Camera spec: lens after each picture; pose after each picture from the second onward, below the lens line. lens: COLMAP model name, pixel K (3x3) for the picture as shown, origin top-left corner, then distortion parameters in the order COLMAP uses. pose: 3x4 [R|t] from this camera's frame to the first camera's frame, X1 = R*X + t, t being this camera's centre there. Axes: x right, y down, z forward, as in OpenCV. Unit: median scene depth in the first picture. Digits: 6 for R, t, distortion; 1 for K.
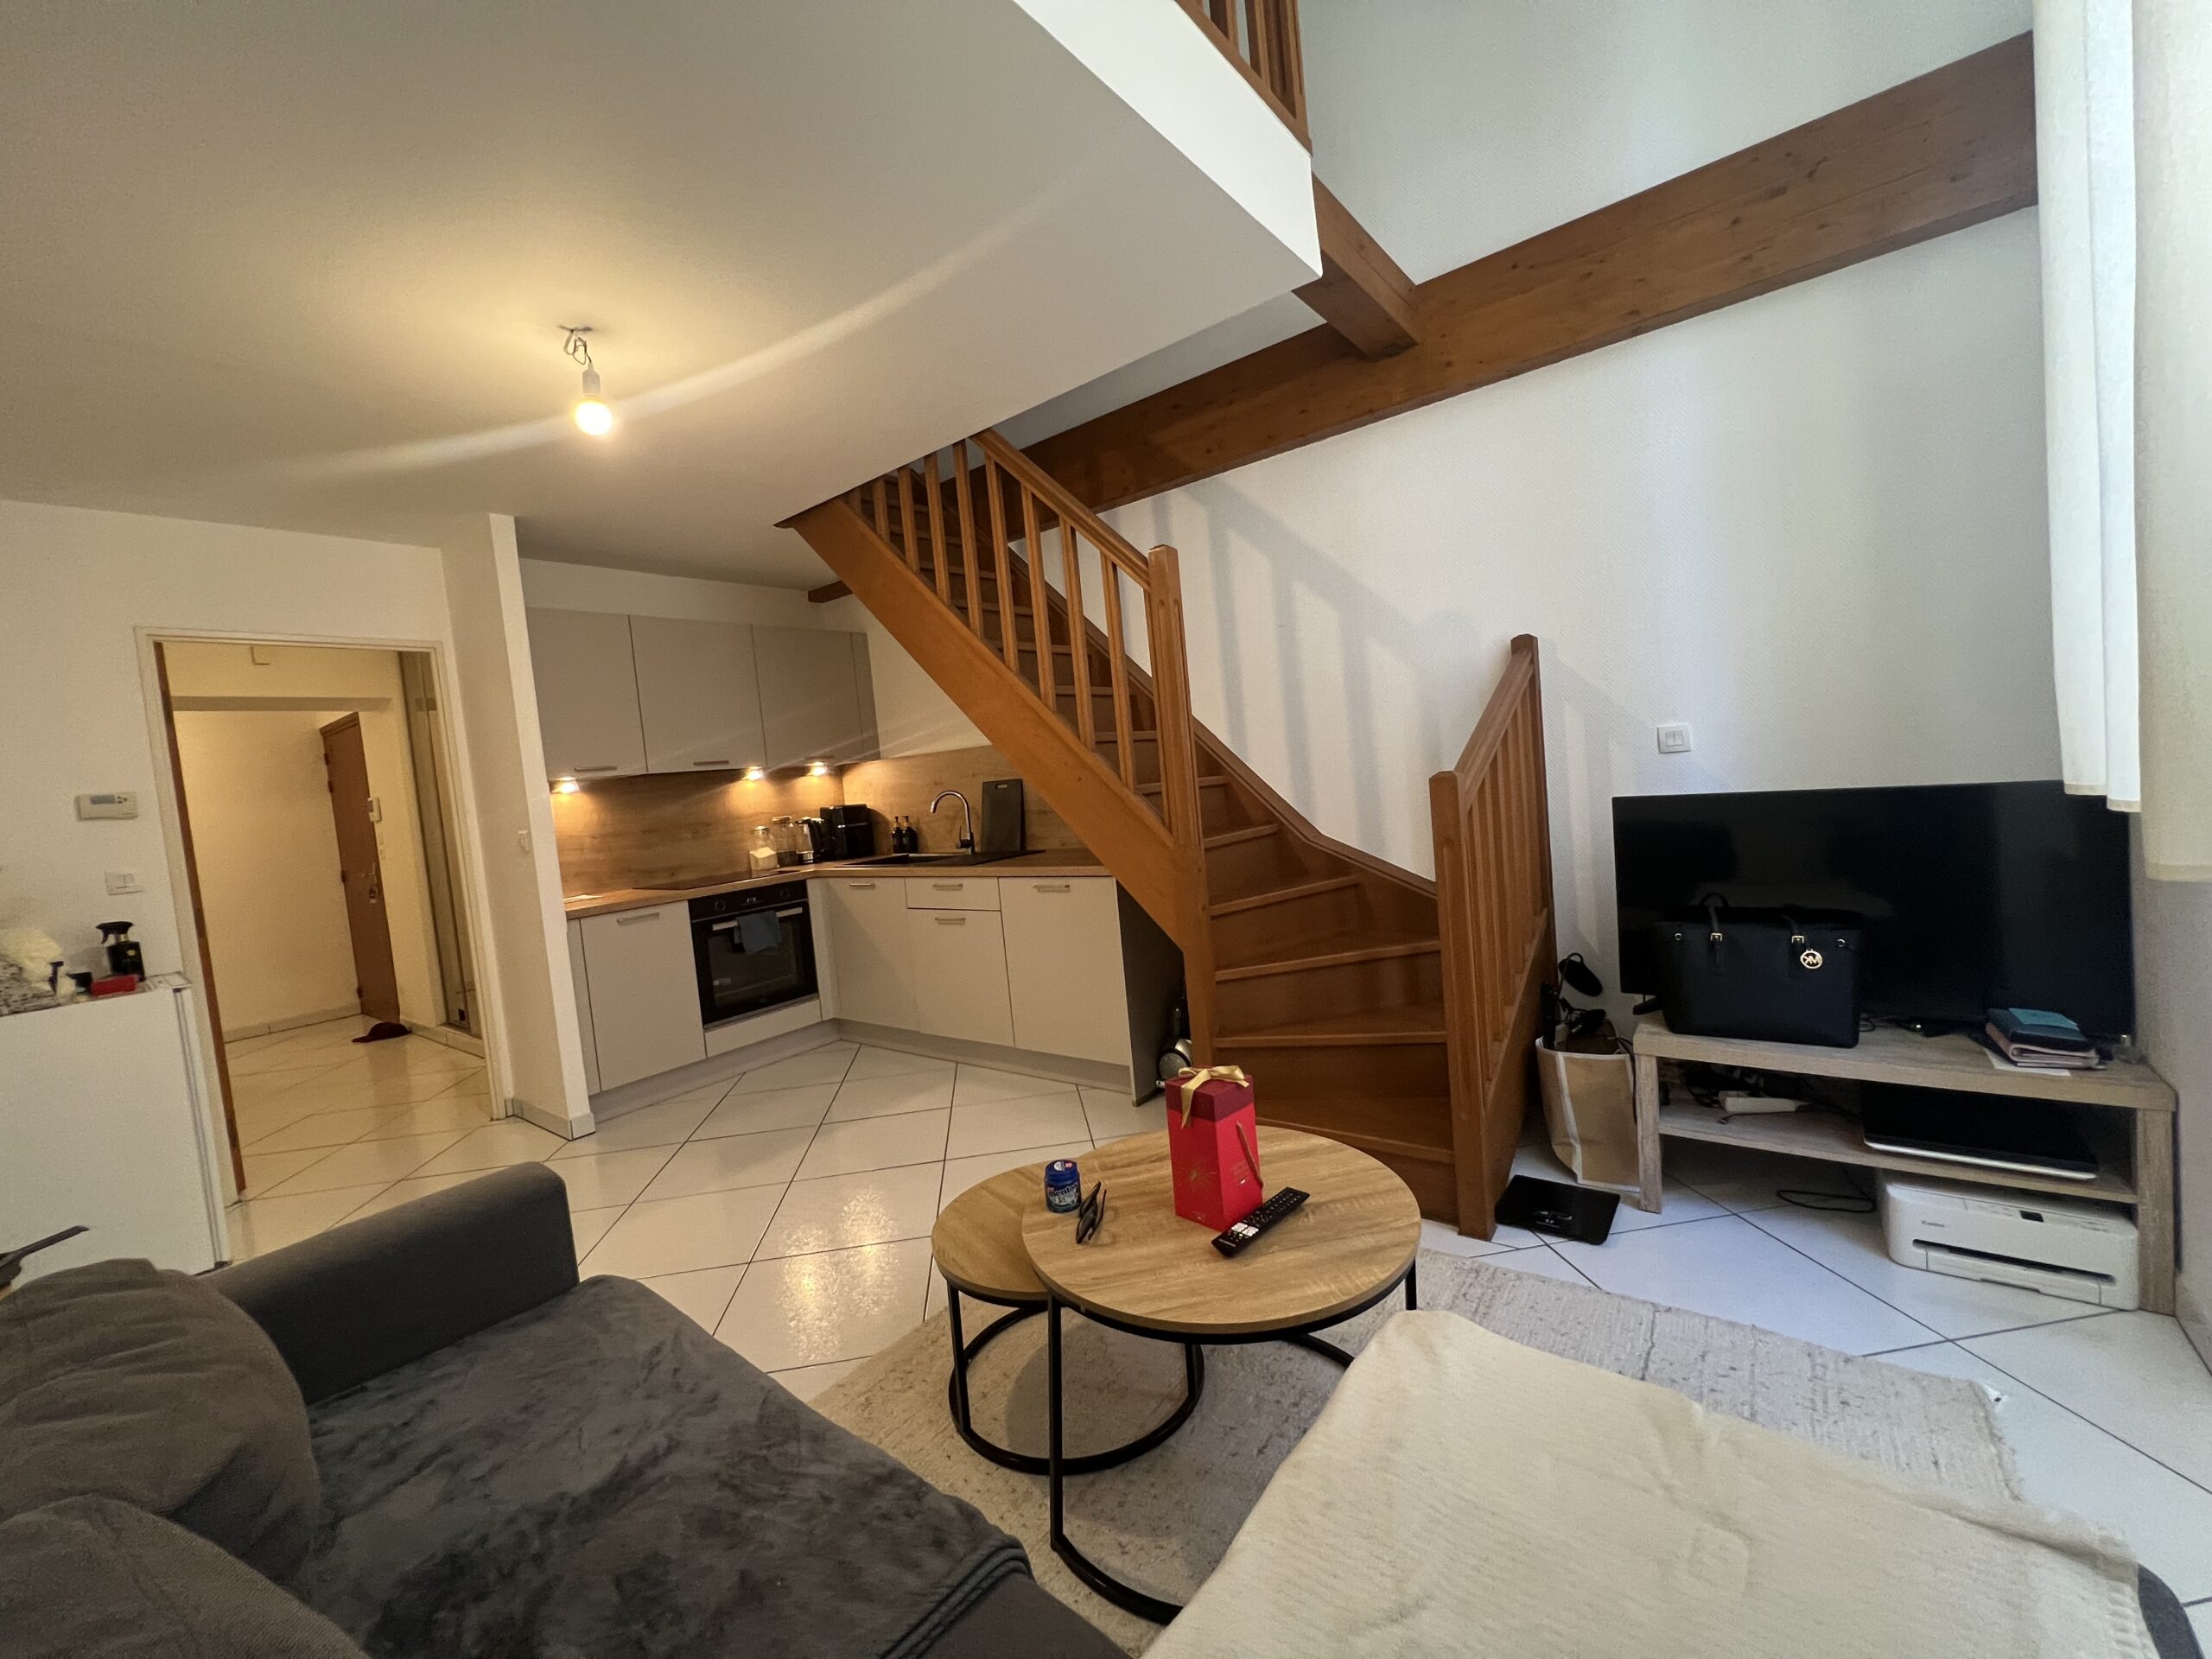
lens RADIAL K [[880.3, 0, 1100.5], [0, 880.3, 826.0], [0, 0, 1]] dist [-0.005626, 0.000155]
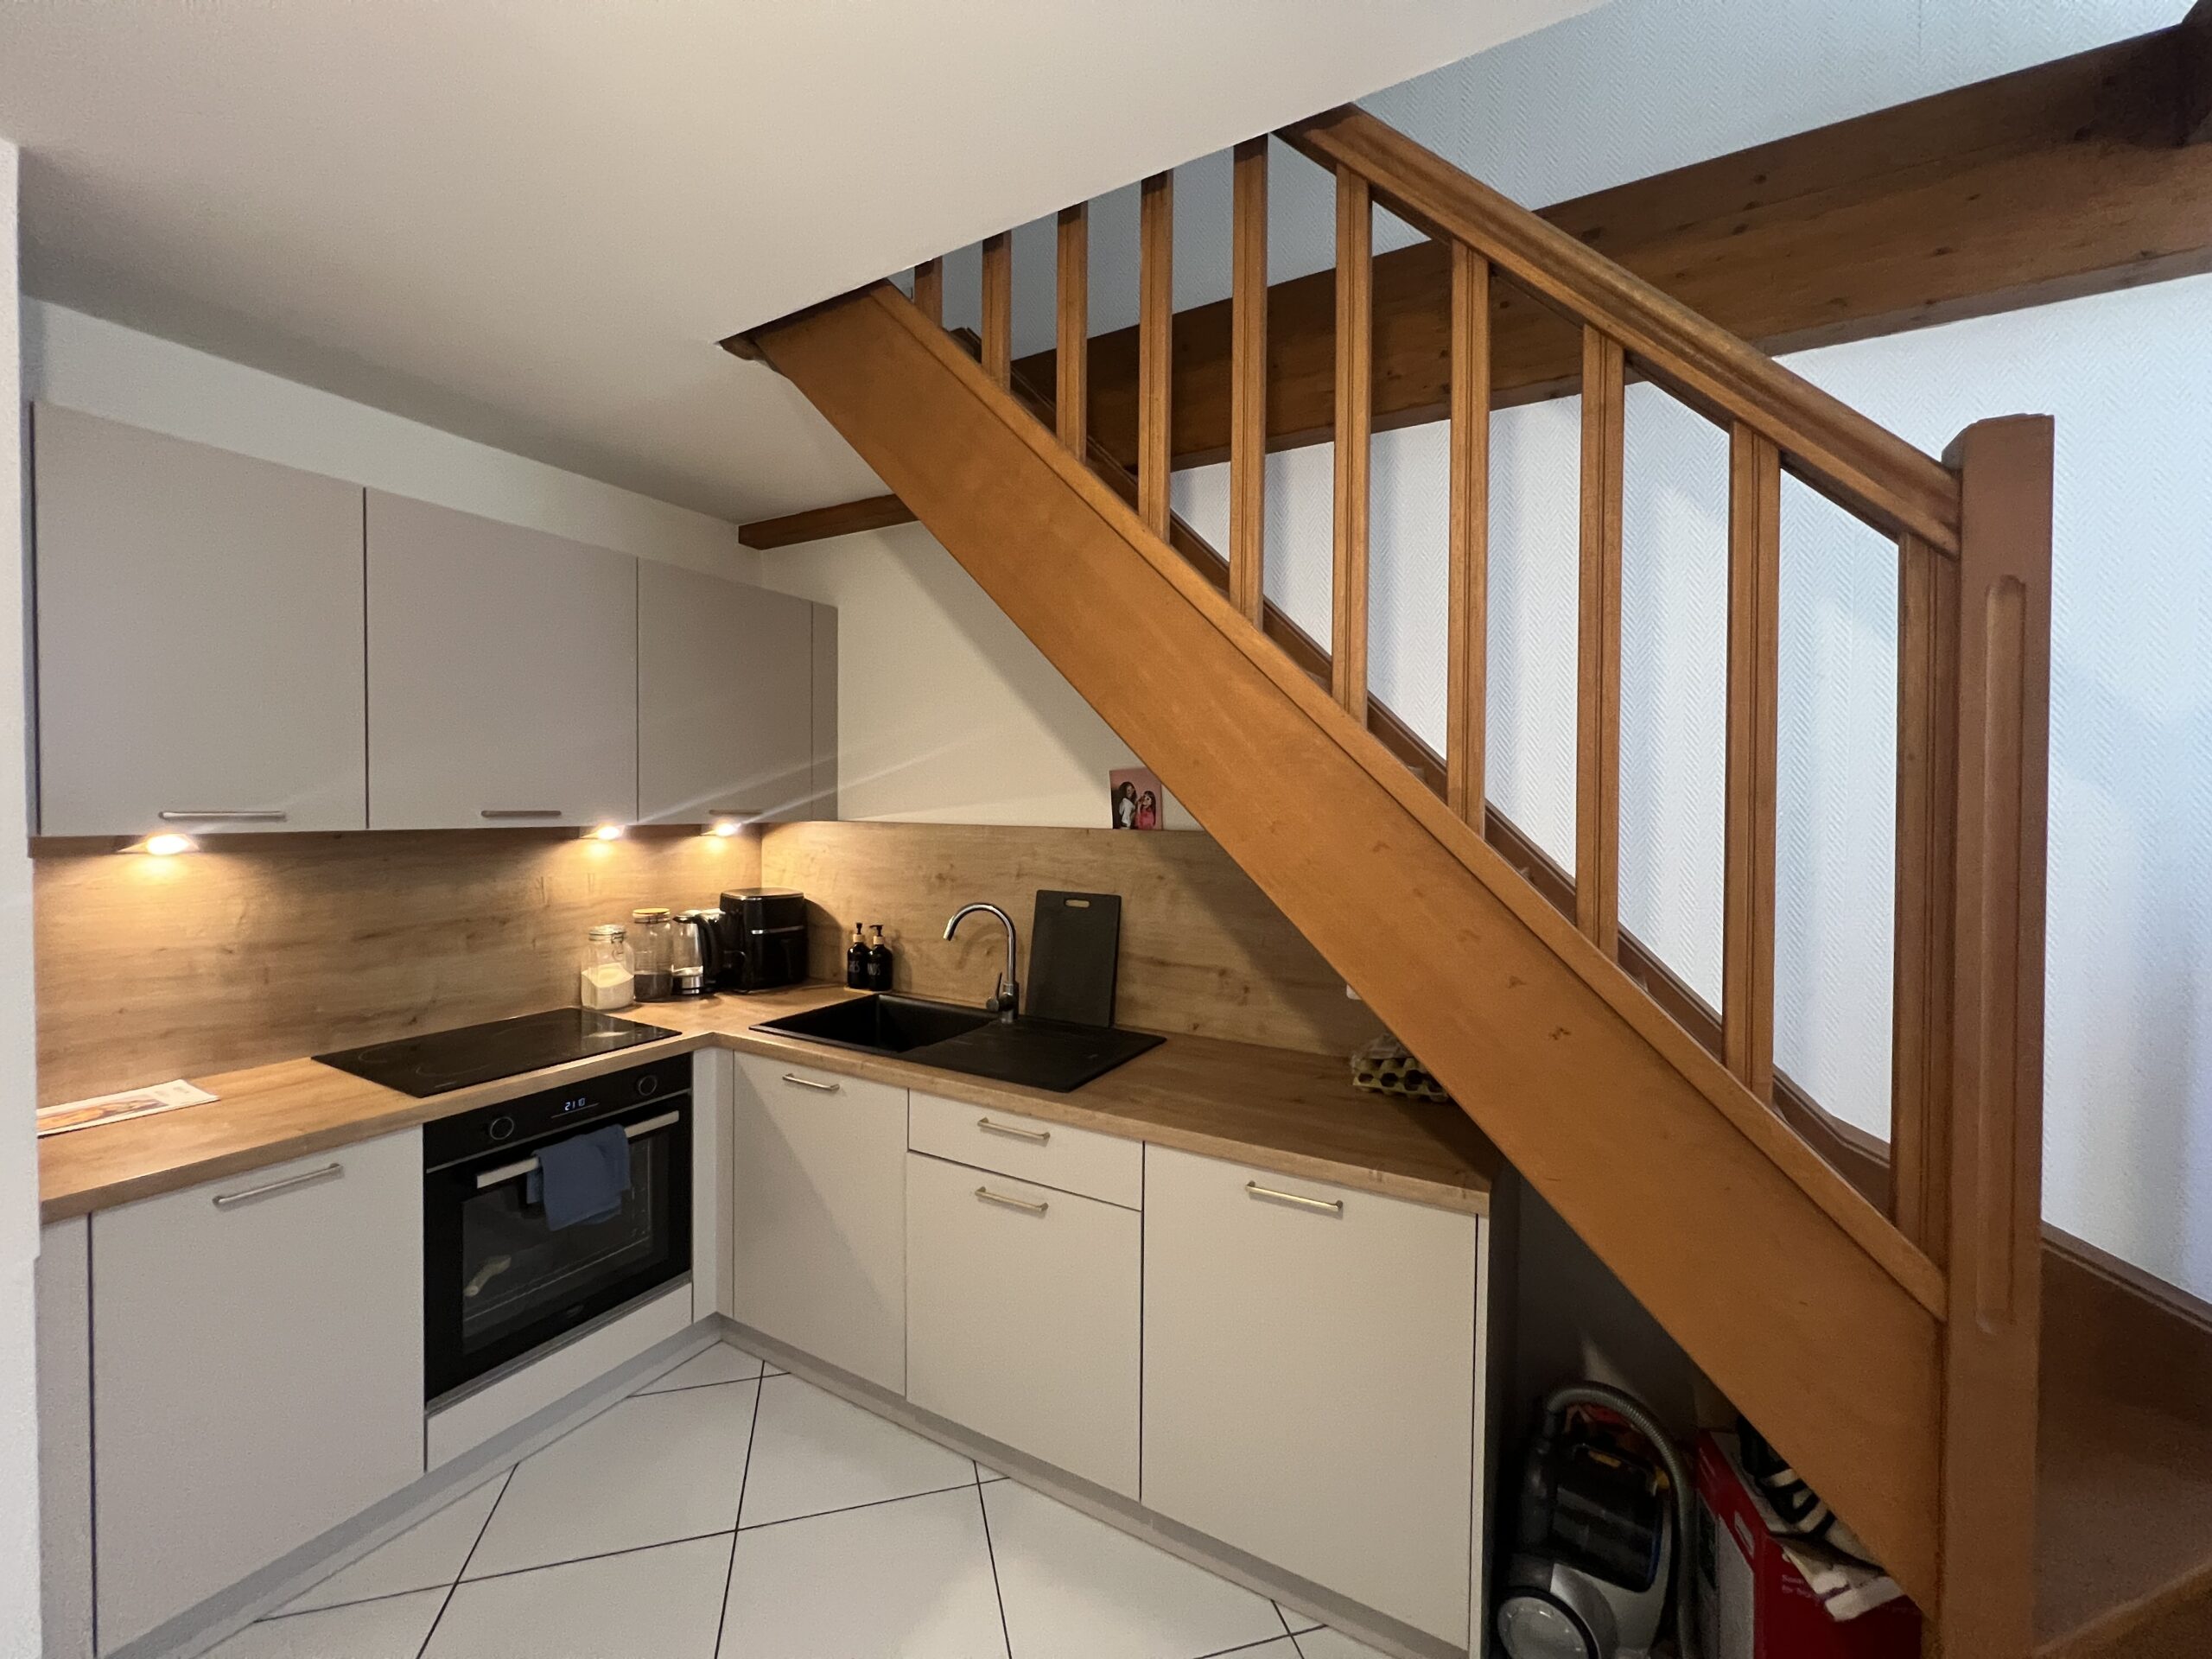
lens RADIAL K [[880.3, 0, 1106.5], [0, 880.3, 829.7], [0, 0, 1]] dist [-0.005626, 0.000155]
pose [[0.983122, 0.098267, 0.154321, -0.183152], [-0.092556, 0.994744, -0.043786, -0.068715], [-0.157813, 0.028763, 0.987050, 0.435514]]
